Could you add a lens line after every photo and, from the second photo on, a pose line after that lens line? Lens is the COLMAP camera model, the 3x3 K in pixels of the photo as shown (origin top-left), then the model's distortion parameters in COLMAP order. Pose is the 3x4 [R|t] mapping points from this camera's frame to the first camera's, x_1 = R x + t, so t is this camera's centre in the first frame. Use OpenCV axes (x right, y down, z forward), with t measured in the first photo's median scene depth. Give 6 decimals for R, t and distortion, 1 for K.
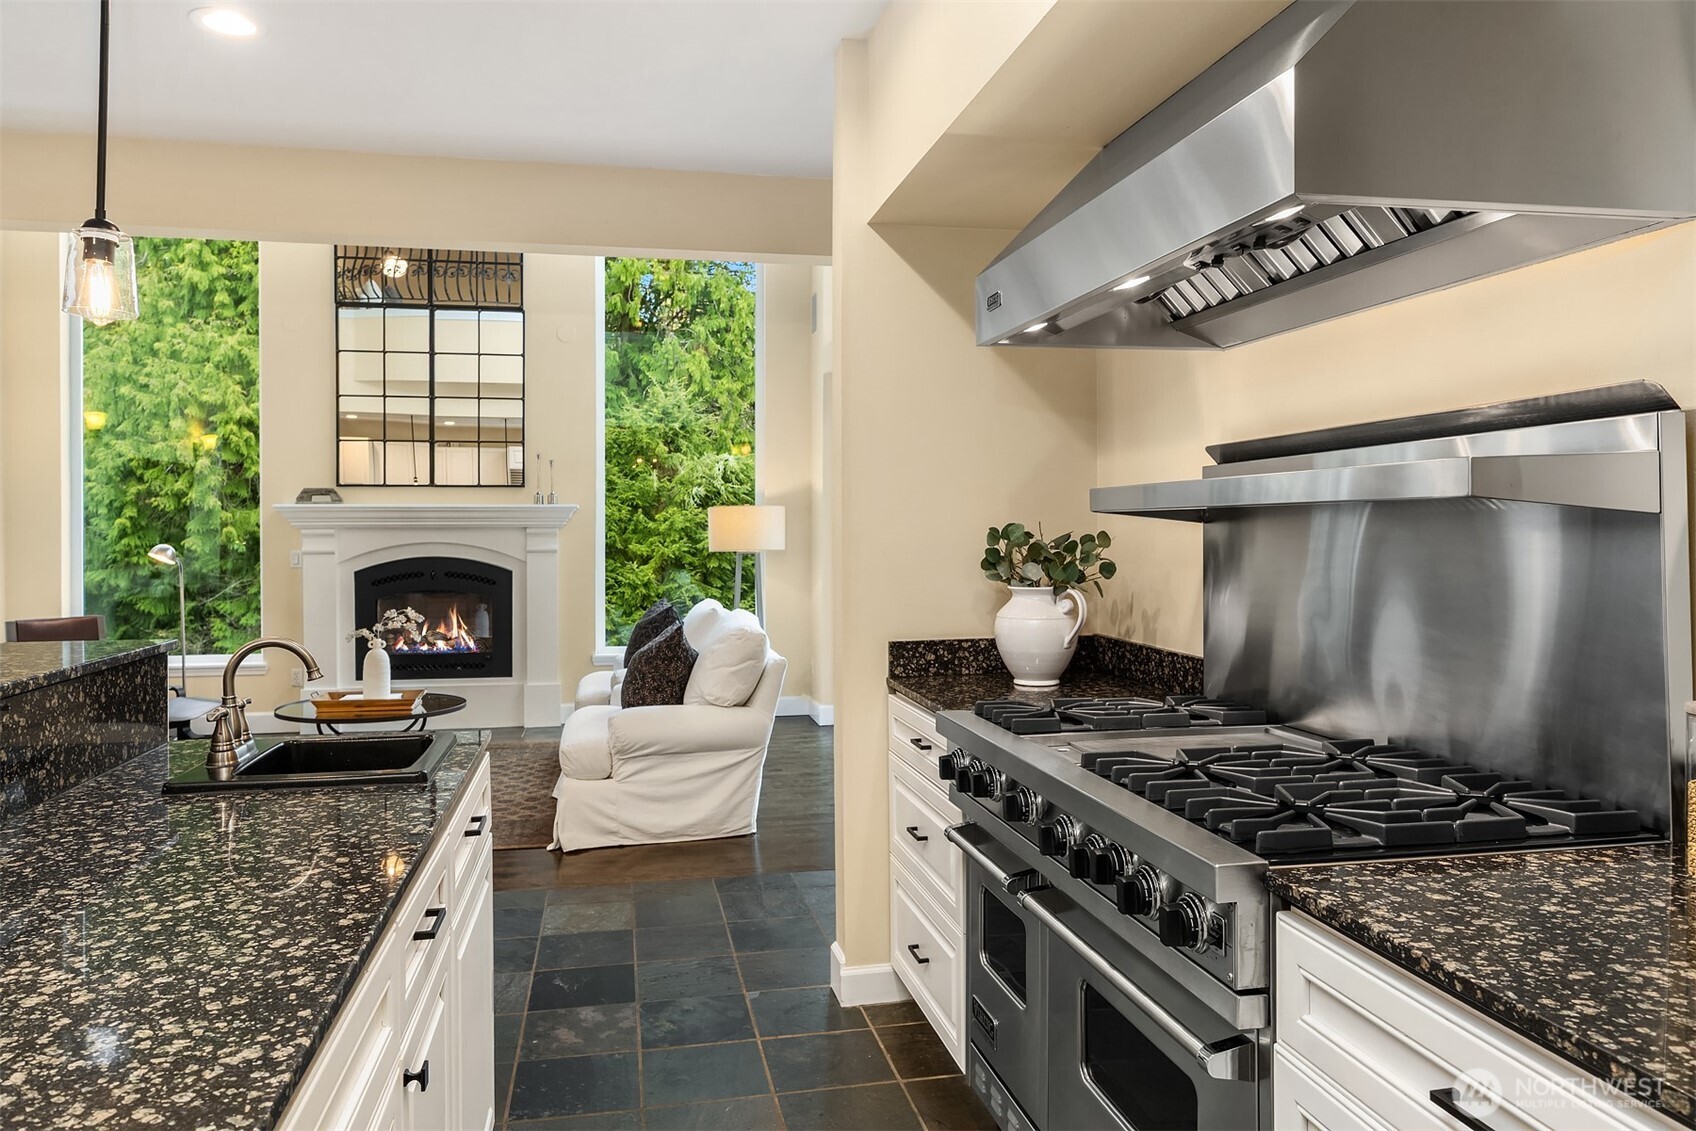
lens RADIAL K [[1134.8, 0, 846.4], [0, 1134.8, 554.3], [0, 0, 1]] dist [0.000249, 0.000611]
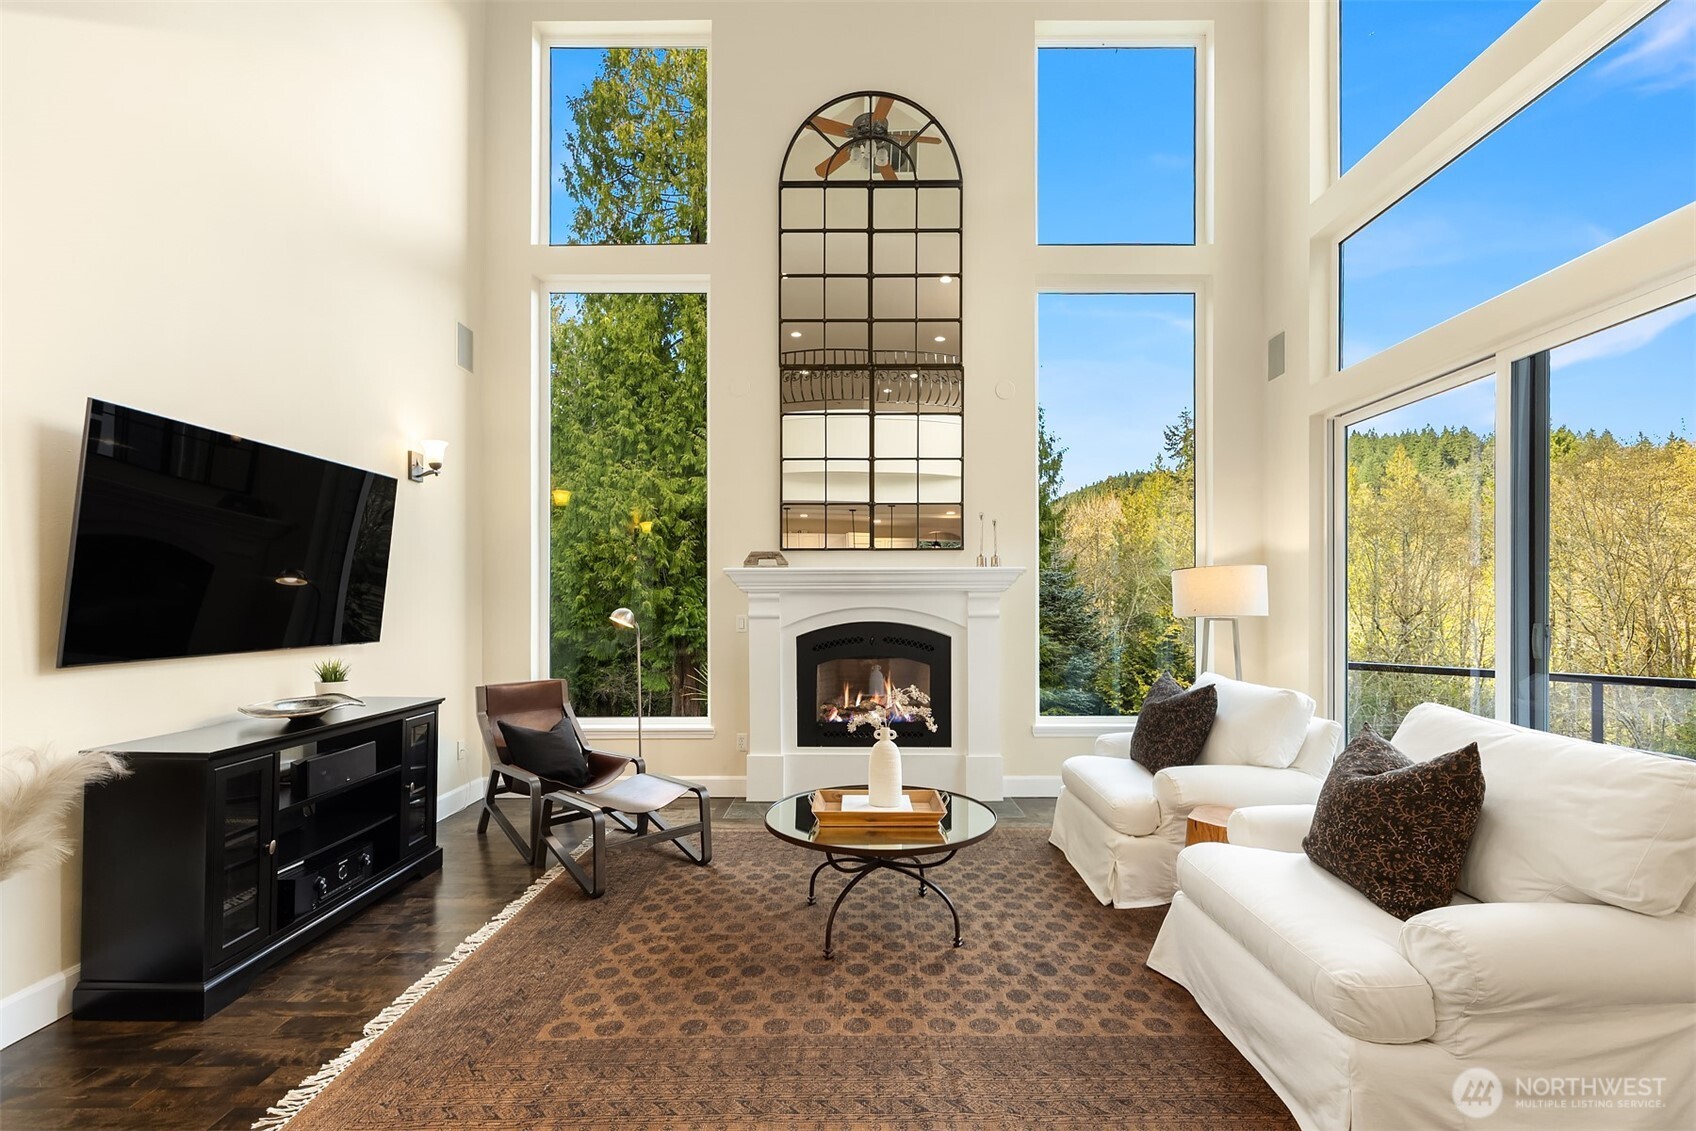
lens RADIAL K [[715.4, 0, 854.8], [0, 715.4, 614.8], [0, 0, 1]] dist [0.001486, 0.000040]
pose [[0.980139, 0.001284, -0.198310, -0.215285], [-0.003035, 0.999959, -0.008525, 0.001199], [0.198291, 0.008958, 0.980102, 0.330277]]
